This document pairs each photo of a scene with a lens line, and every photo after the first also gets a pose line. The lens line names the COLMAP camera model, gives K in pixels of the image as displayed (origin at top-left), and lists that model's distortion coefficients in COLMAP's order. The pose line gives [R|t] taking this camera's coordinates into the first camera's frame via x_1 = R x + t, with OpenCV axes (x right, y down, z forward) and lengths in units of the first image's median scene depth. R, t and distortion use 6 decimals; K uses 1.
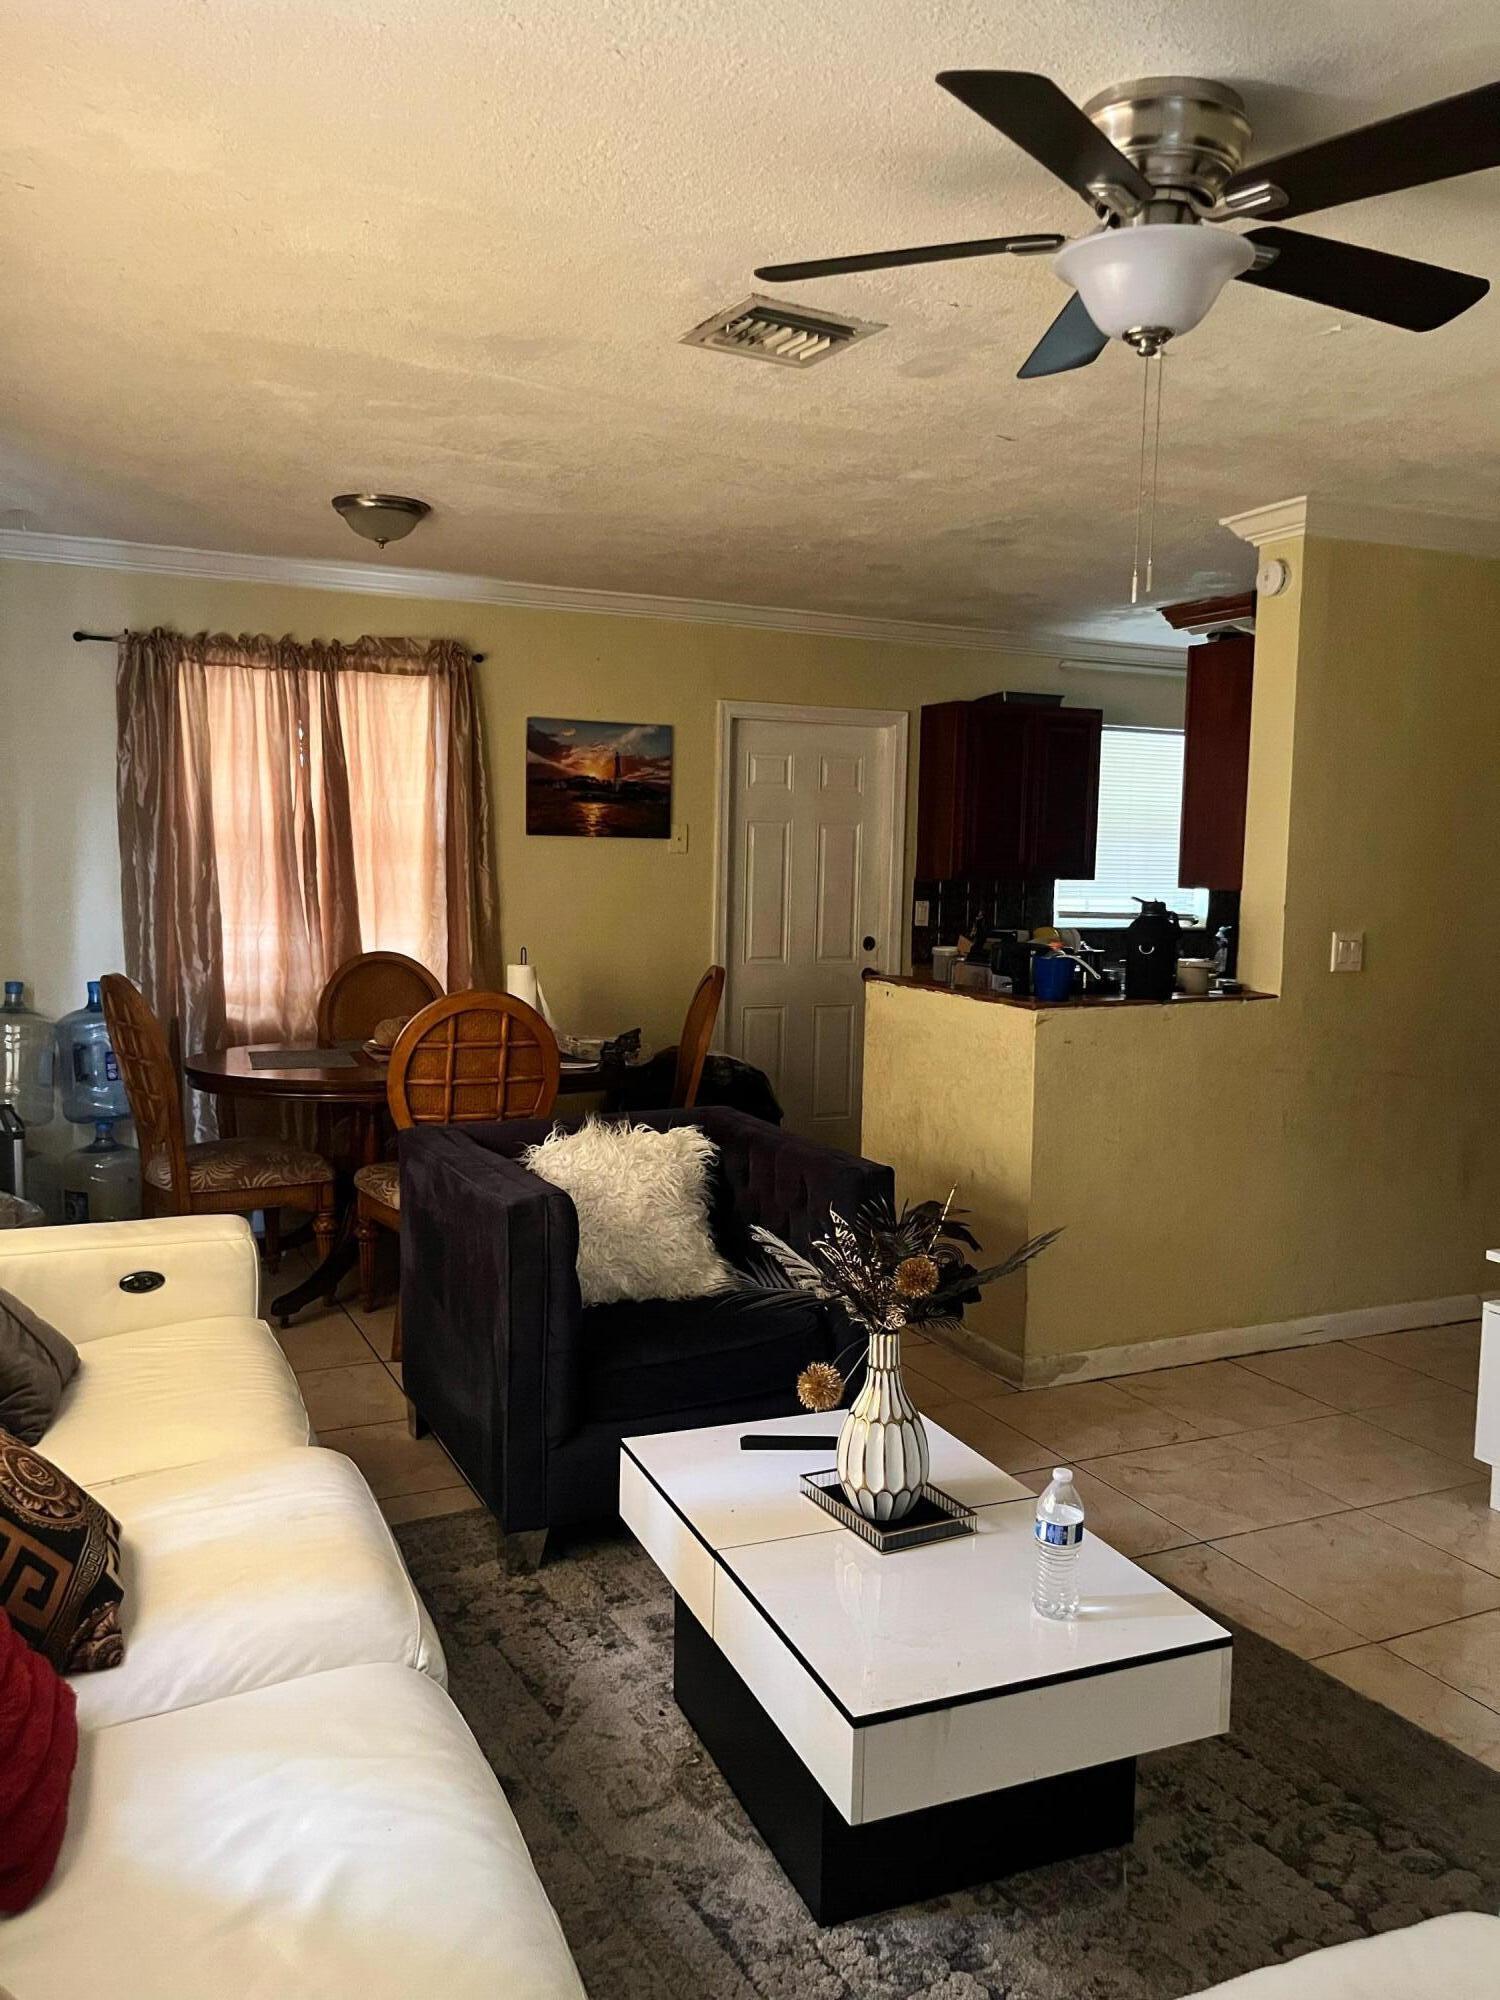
lens RADIAL K [[1526.5, 0, 750.0], [0, 1526.5, 1000.0], [0, 0, 1]] dist [0.053062, -0.064423]
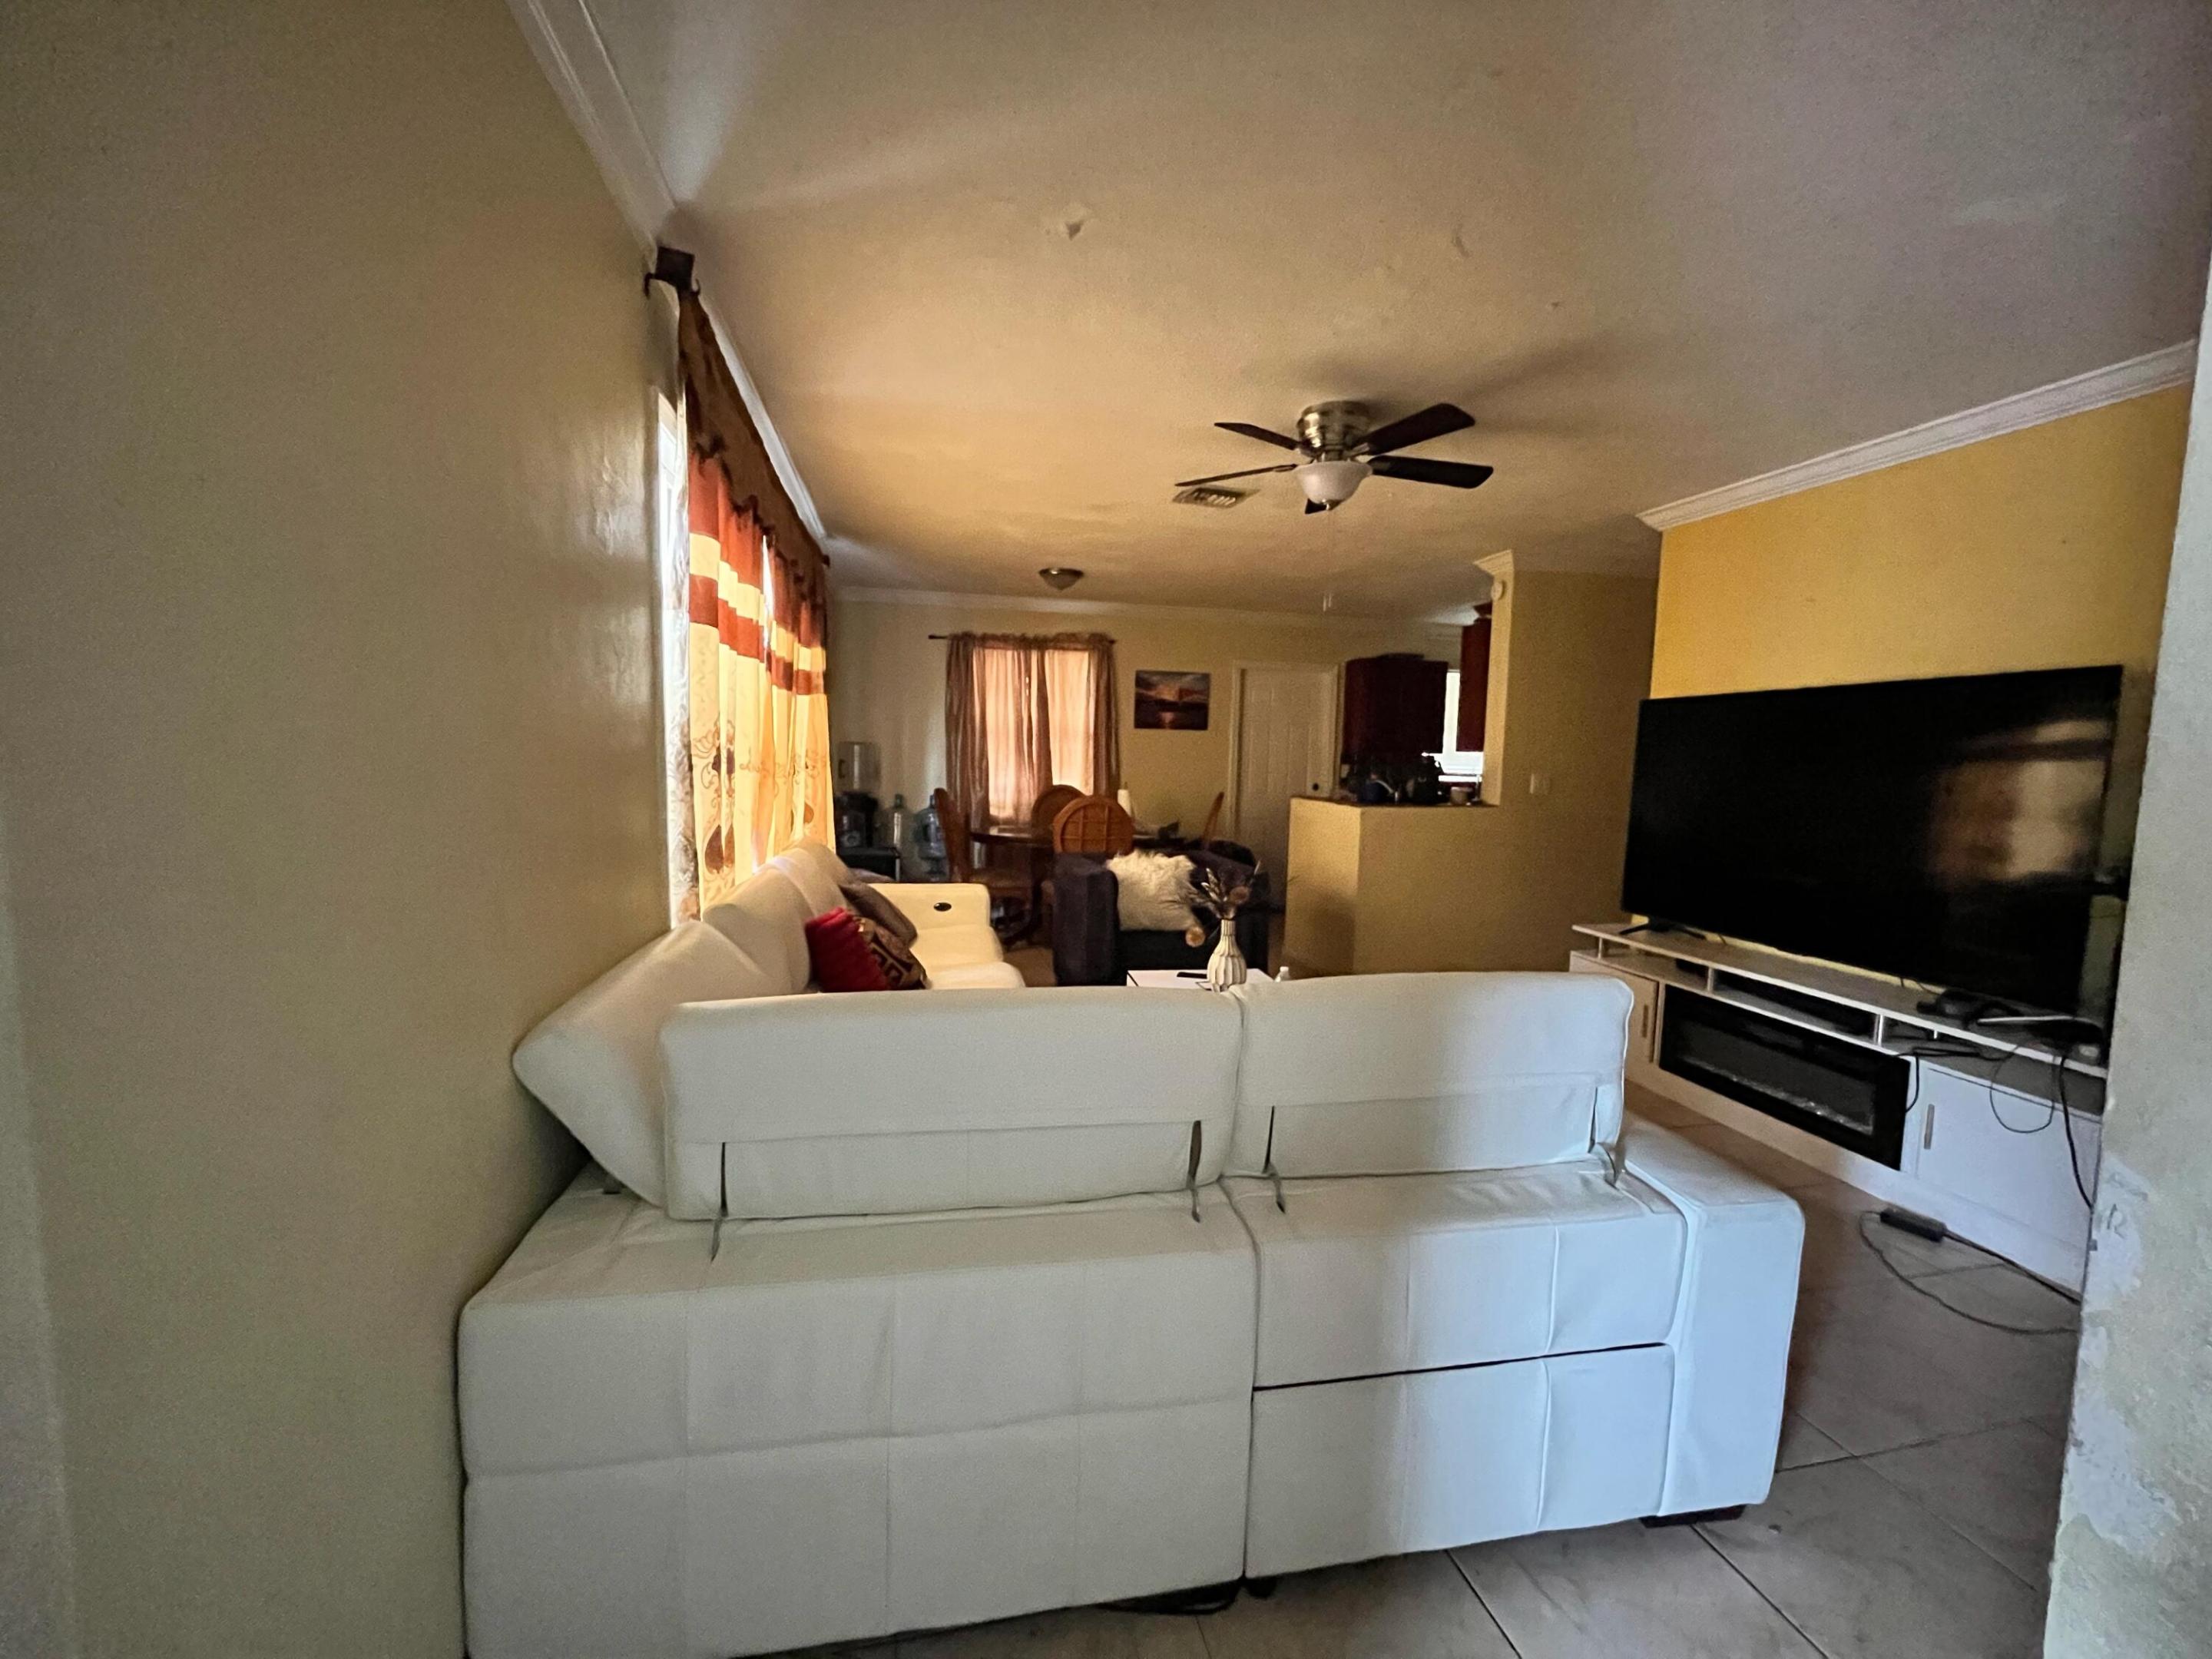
lens RADIAL K [[898.1, 0, 1102.1], [0, 898.1, 834.2], [0, 0, 1]] dist [-0.002393, -0.000876]
pose [[0.973737, 0.023391, -0.226471, 0.139087], [-0.025145, 0.999672, -0.004861, 0.063226], [0.226283, 0.010427, 0.974006, -0.265701]]
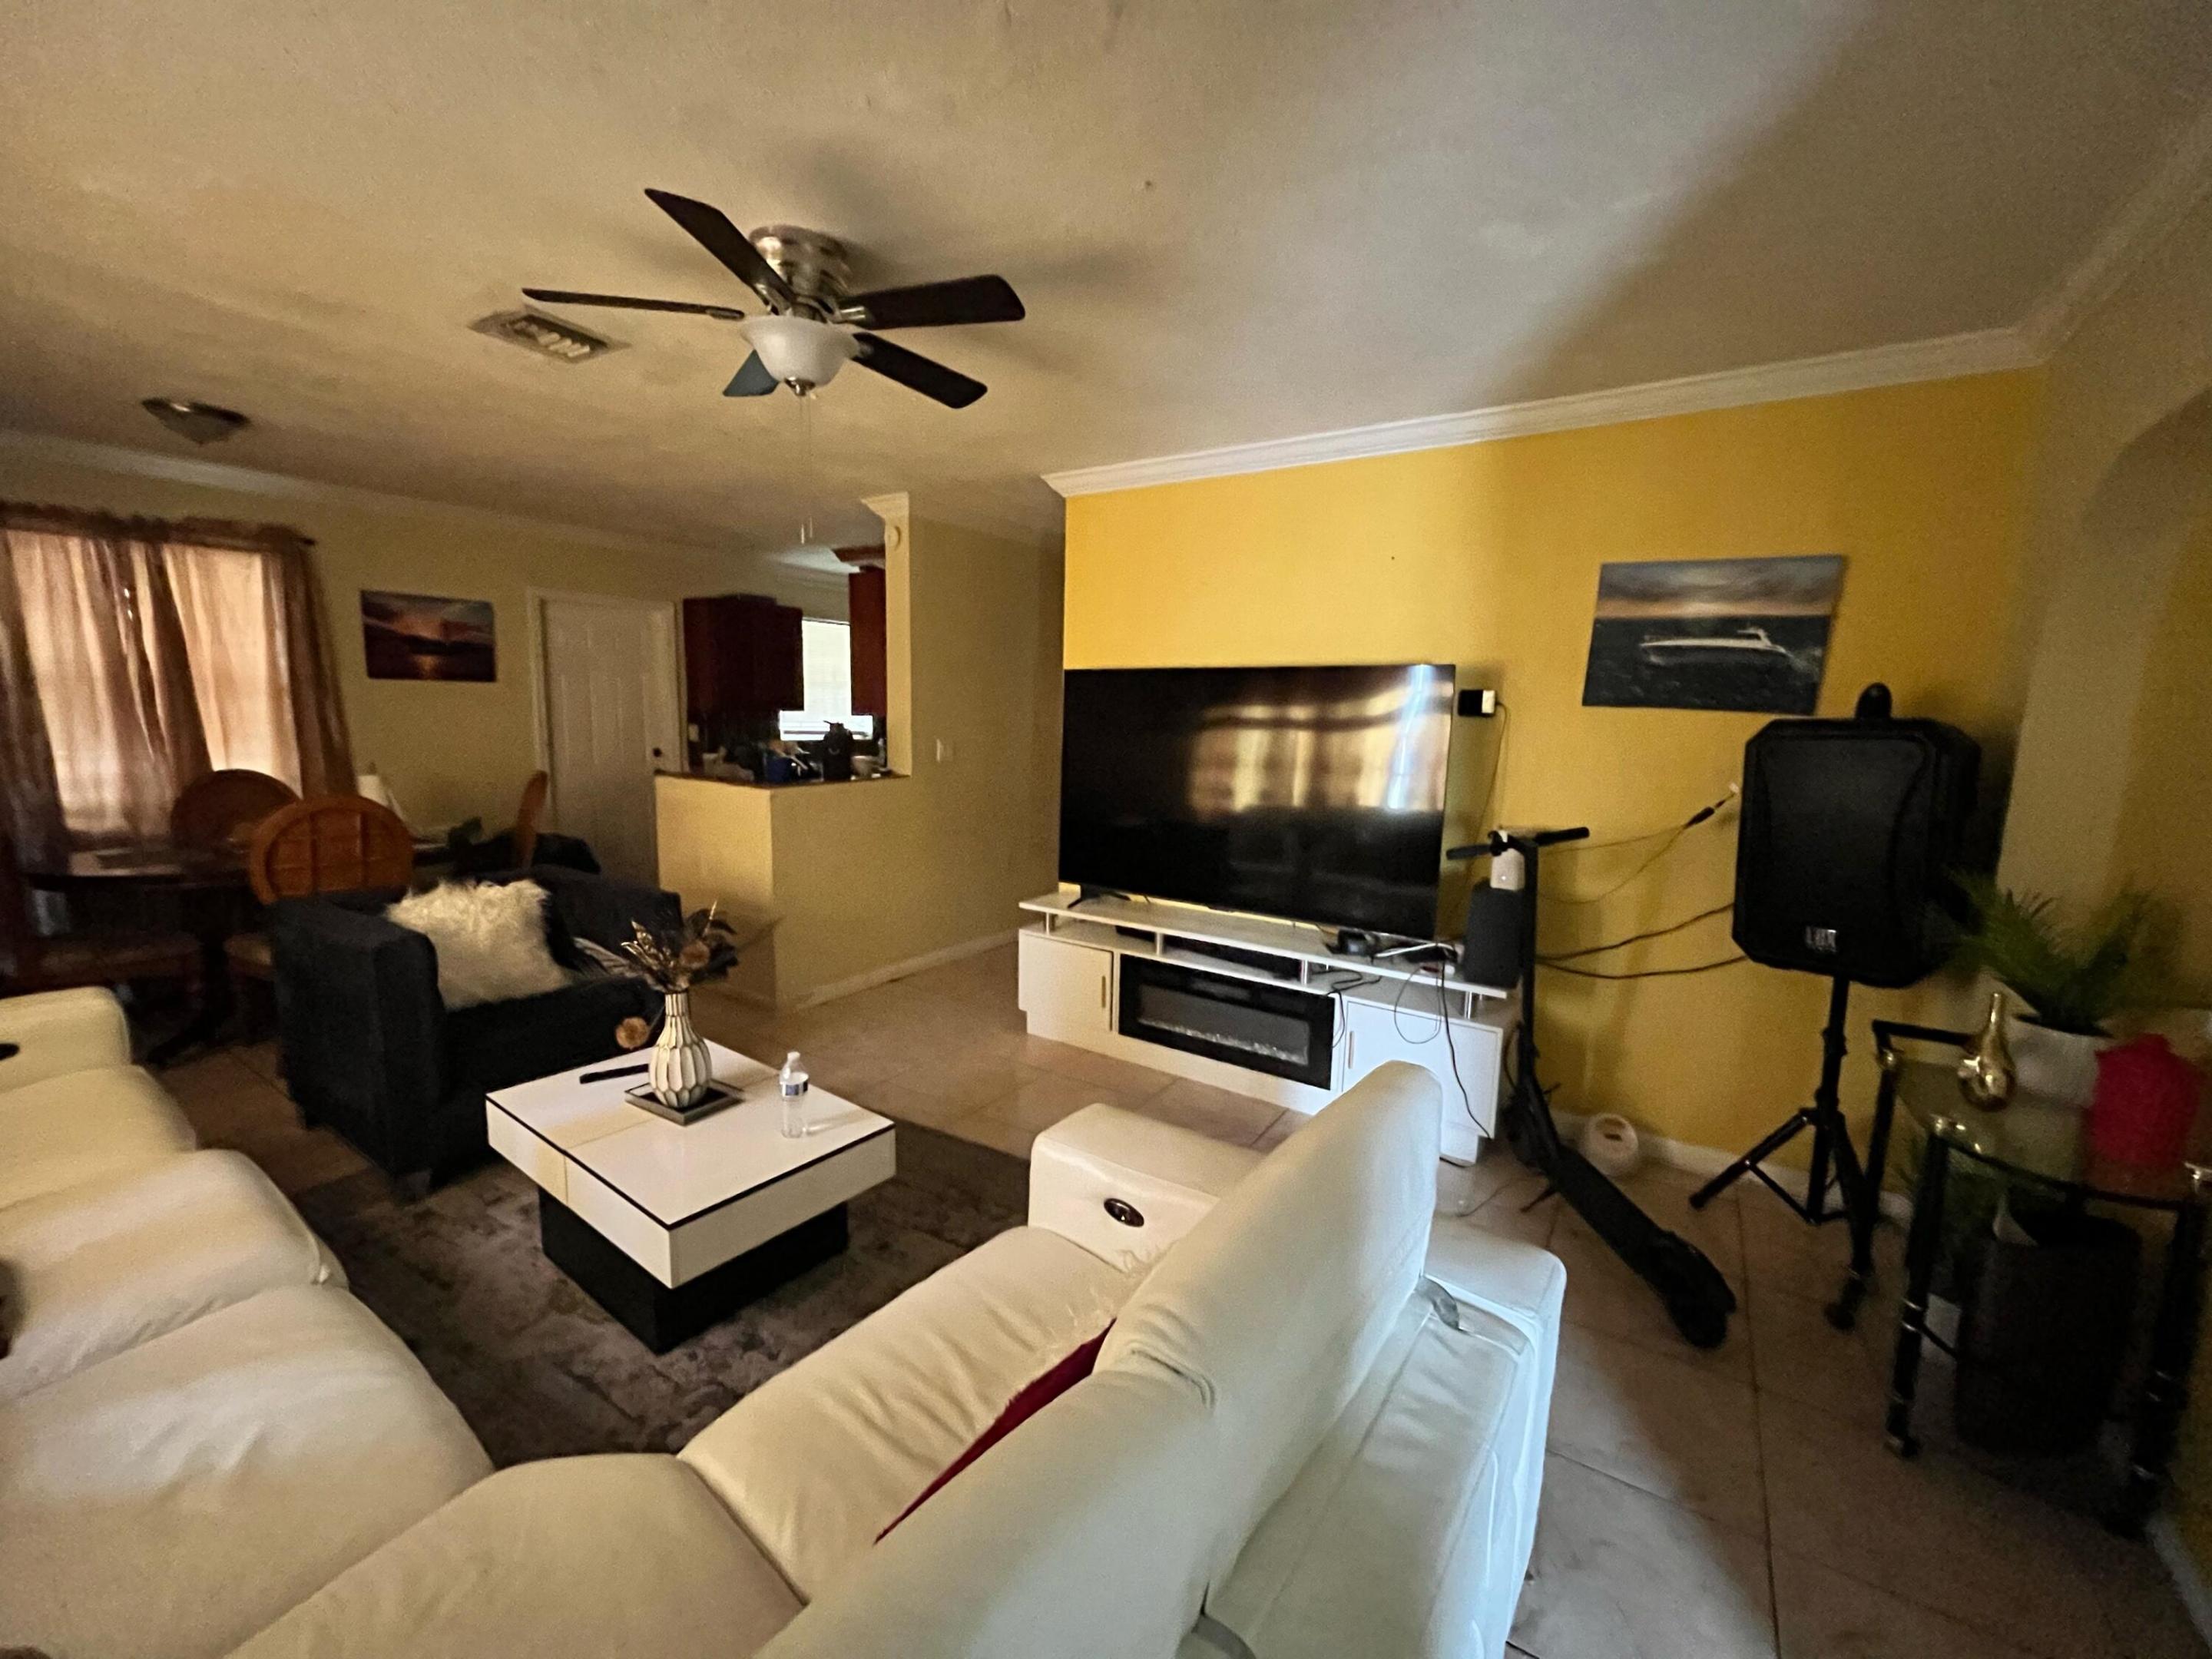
lens RADIAL K [[898.1, 0, 1102.1], [0, 898.1, 834.2], [0, 0, 1]] dist [-0.002393, -0.000876]
pose [[0.861881, -0.071156, 0.502094, 0.008330], [0.042745, 0.996777, 0.067887, 0.004641], [-0.505306, -0.037048, 0.862145, -0.018989]]
